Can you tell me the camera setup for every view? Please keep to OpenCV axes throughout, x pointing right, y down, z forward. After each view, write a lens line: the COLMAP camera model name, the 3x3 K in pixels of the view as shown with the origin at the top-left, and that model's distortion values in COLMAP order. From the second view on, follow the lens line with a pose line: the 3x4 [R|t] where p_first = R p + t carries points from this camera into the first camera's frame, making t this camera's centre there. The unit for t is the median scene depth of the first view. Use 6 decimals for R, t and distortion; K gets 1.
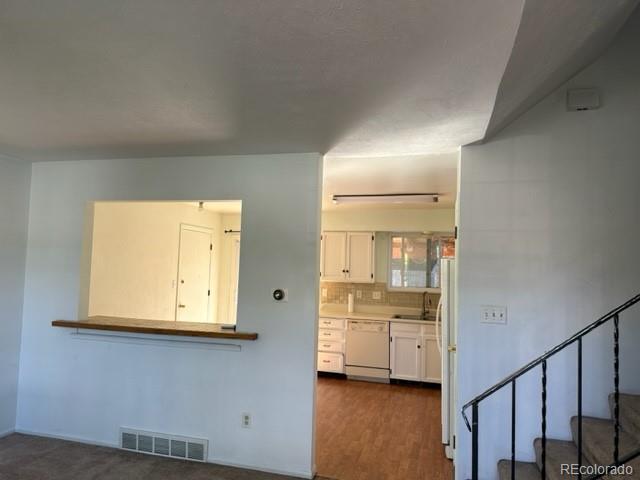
lens RADIAL K [[445.4, 0, 318.8], [0, 445.4, 237.4], [0, 0, 1]] dist [0.022047, -0.028174]
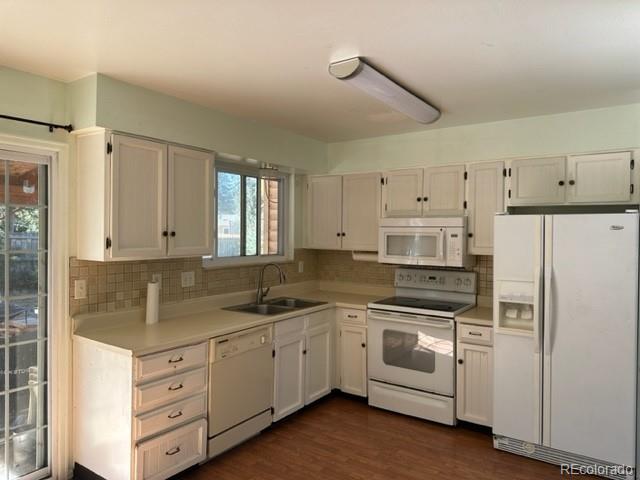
lens RADIAL K [[445.4, 0, 330.9], [0, 445.4, 238.8], [0, 0, 1]] dist [0.022047, -0.028174]
pose [[0.313263, -0.042923, 0.948696, -0.331002], [-0.061611, 0.995955, 0.065405, 0.044758], [-0.947666, -0.078939, 0.309351, 0.759703]]
